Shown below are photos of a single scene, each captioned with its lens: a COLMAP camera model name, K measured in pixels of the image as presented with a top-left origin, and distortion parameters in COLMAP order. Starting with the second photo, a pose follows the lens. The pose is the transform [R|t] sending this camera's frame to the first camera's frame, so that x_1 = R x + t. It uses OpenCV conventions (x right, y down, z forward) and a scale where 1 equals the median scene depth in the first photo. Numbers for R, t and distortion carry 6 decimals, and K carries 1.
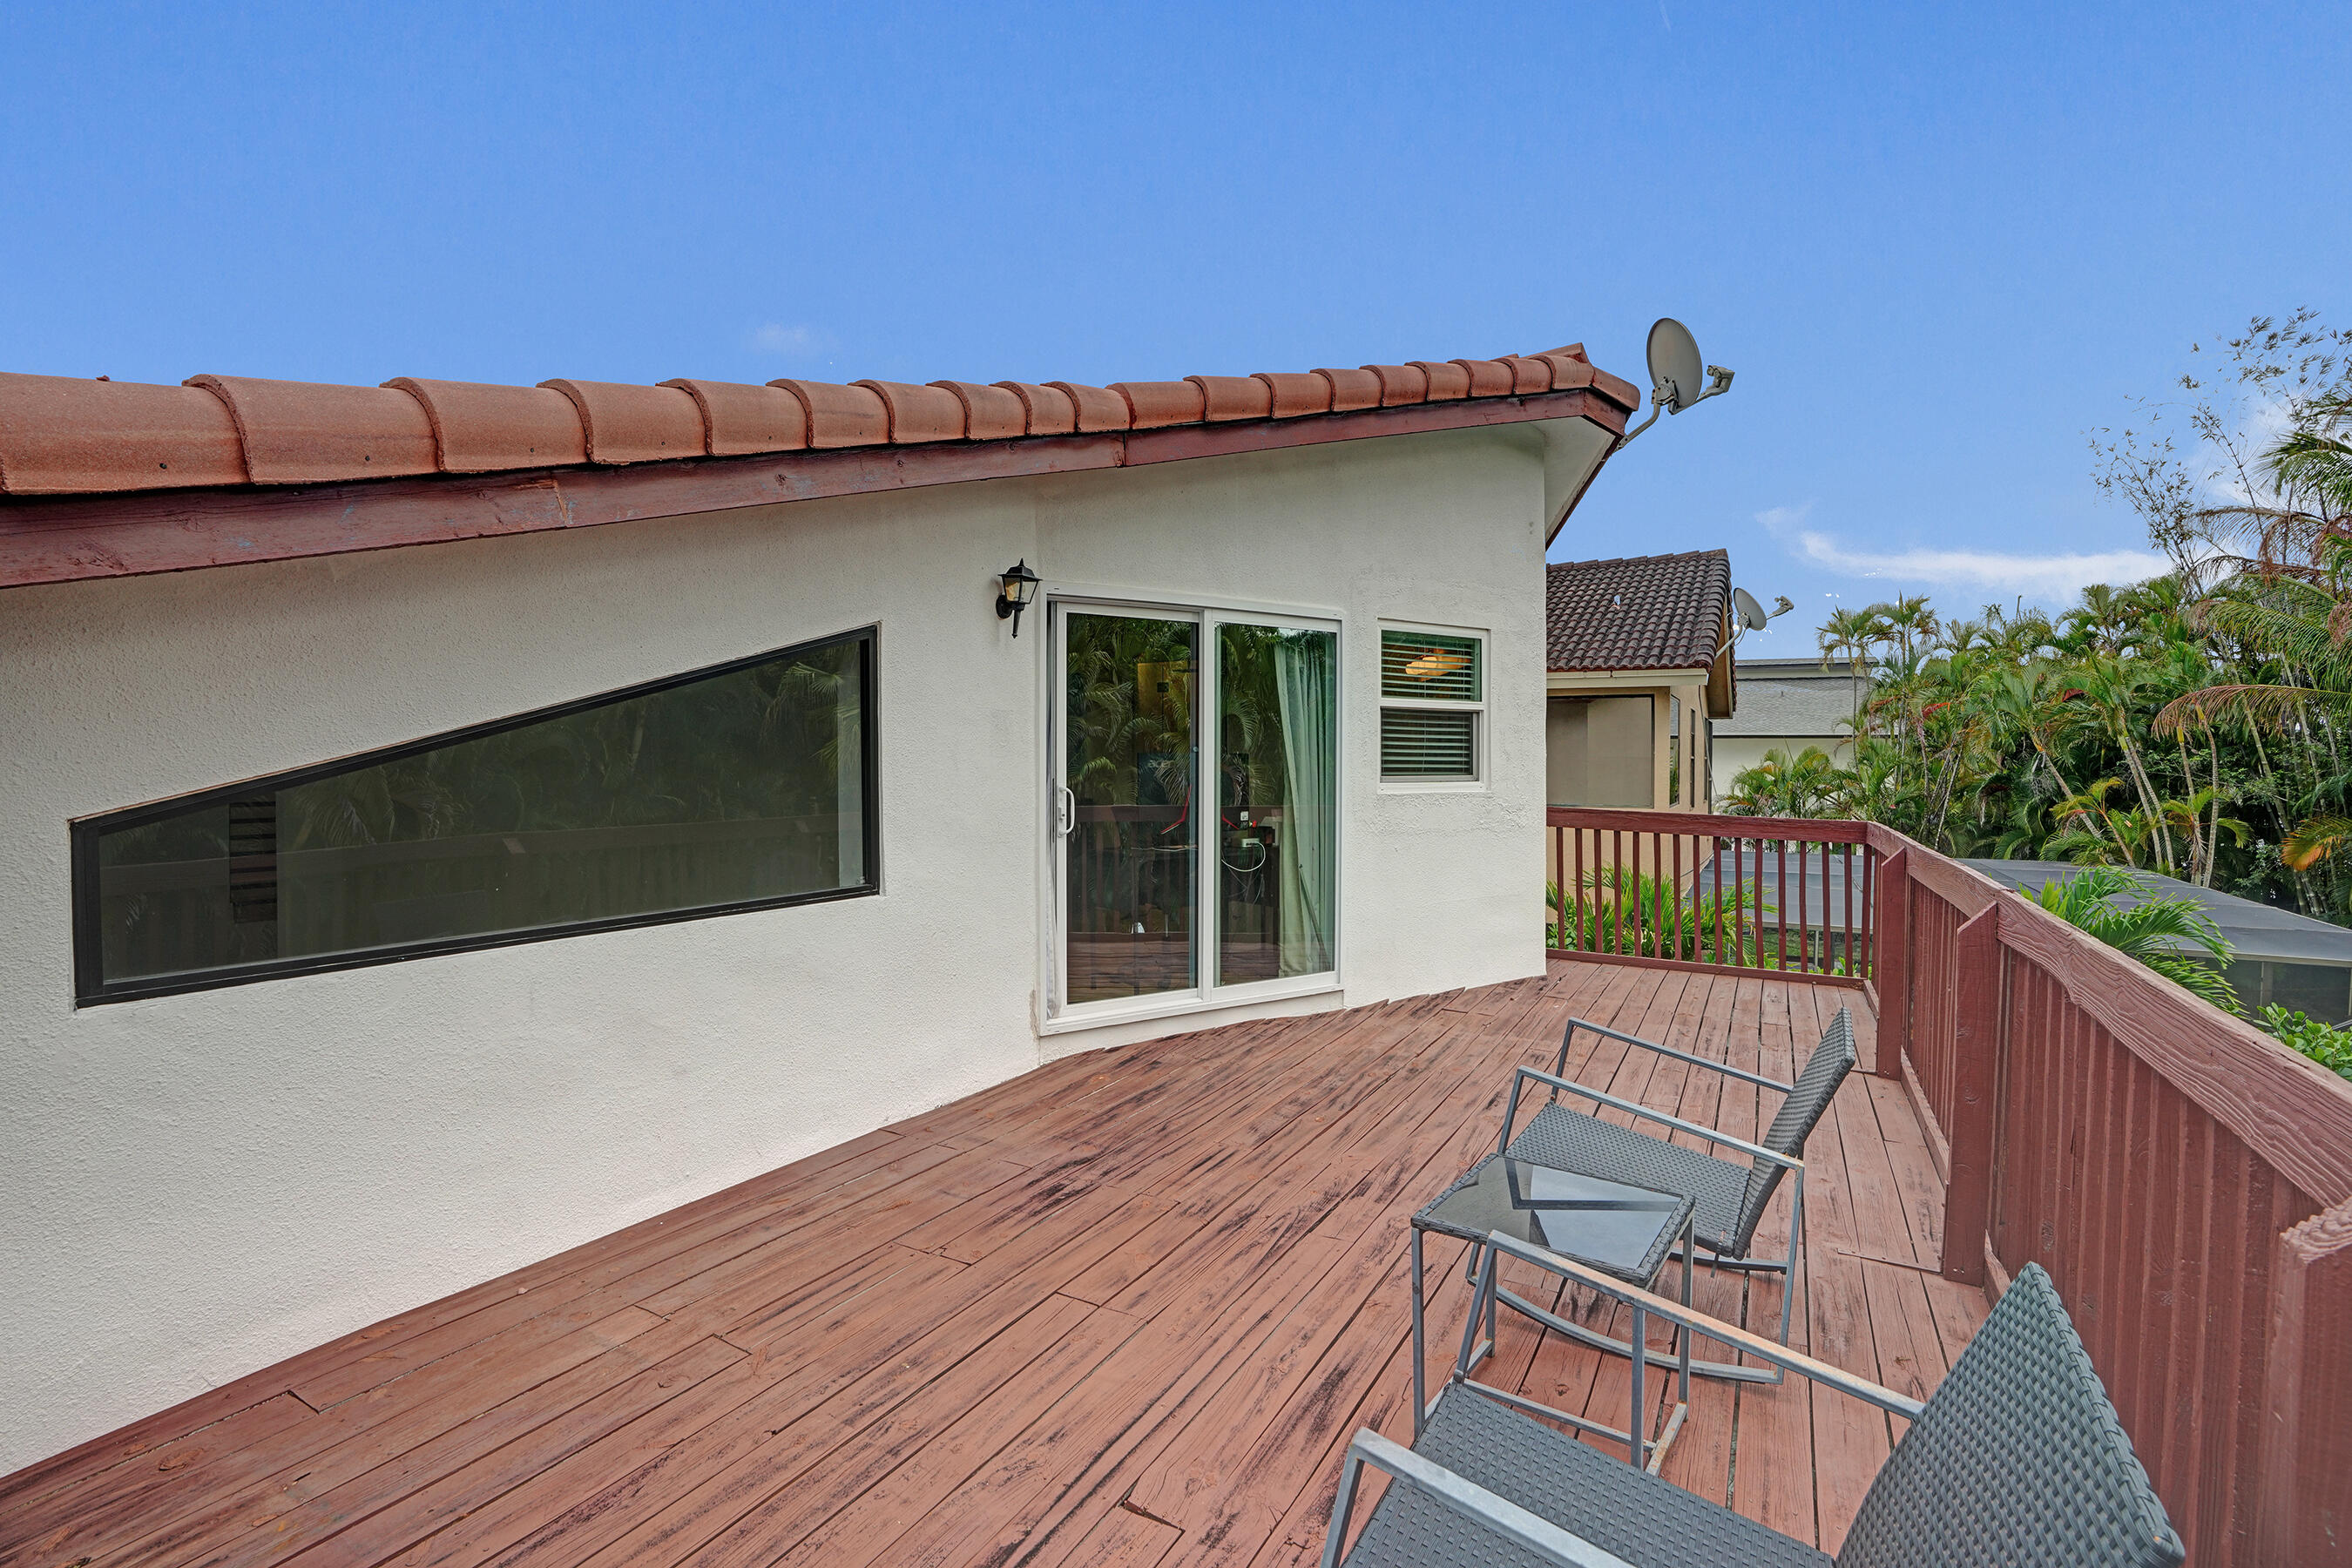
lens RADIAL K [[1105.5, 0, 1187.3], [0, 1105.5, 778.2], [0, 0, 1]] dist [-0.077568, 0.031506]
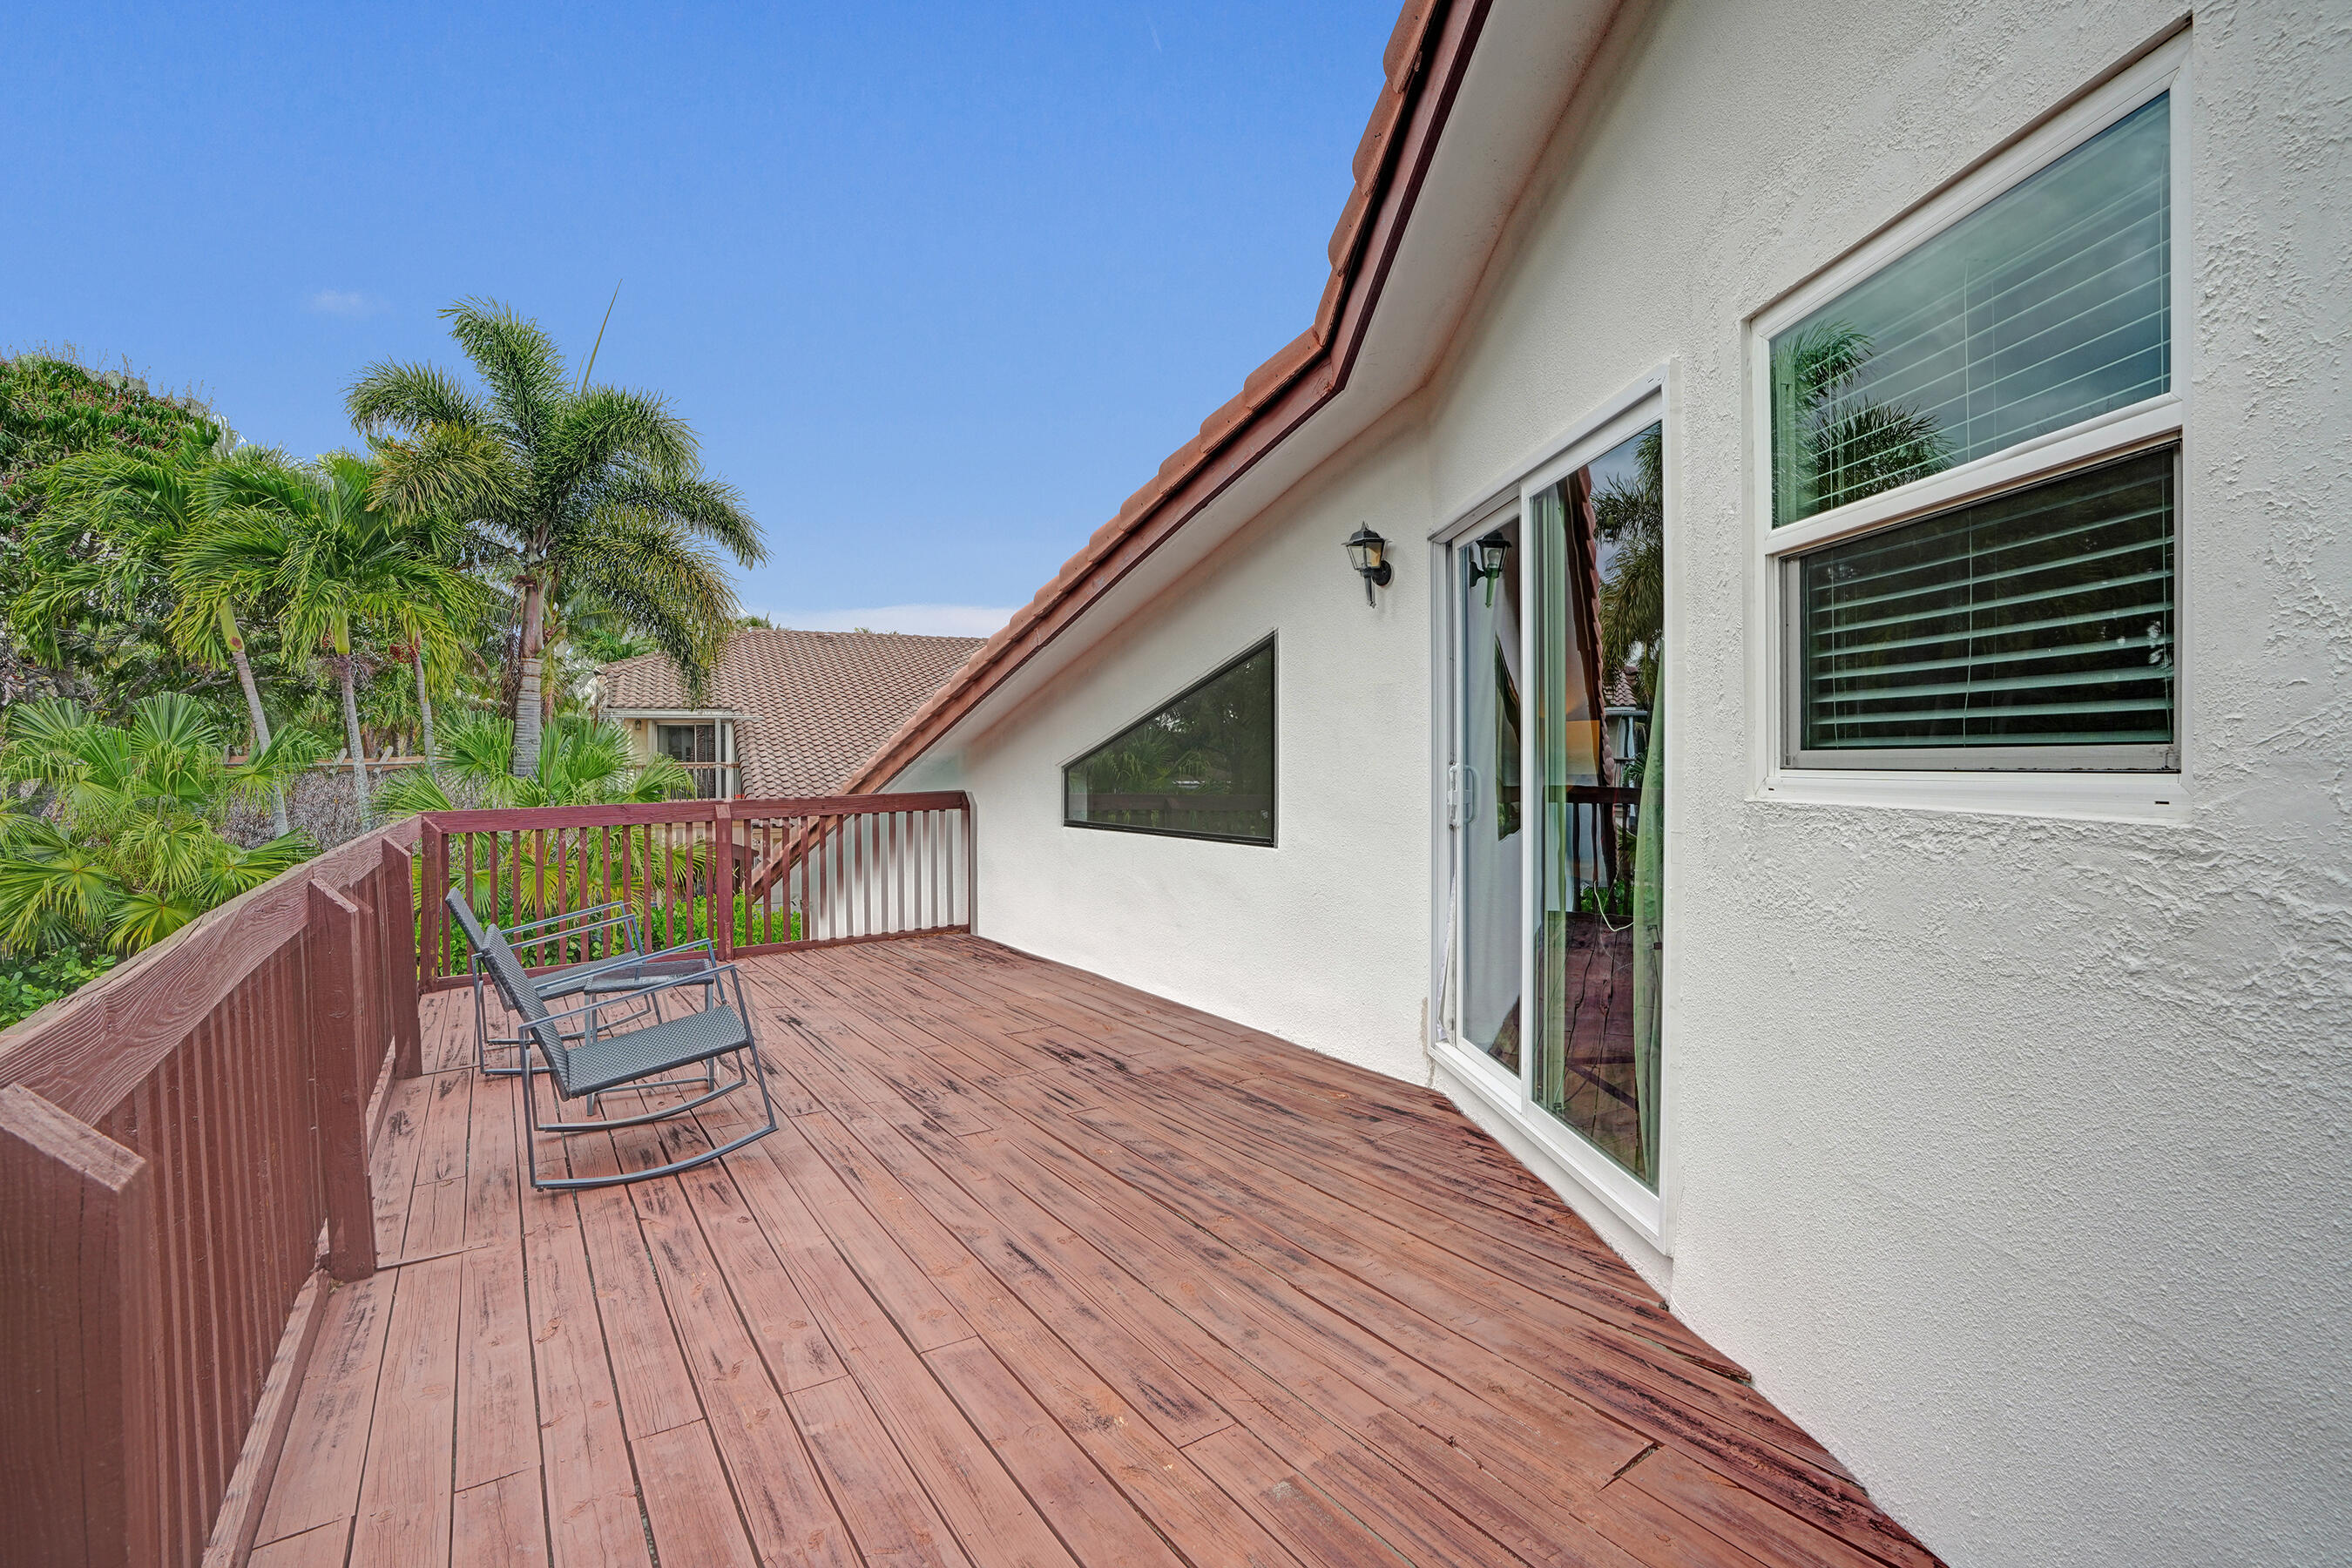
lens RADIAL K [[1105.5, 0, 1187.3], [0, 1105.5, 778.2], [0, 0, 1]] dist [-0.077568, 0.031506]
pose [[-0.477899, 0.013788, -0.878306, 0.831381], [-0.009100, 0.999745, 0.020646, 0.002985], [0.878367, 0.017859, -0.477652, 1.457453]]
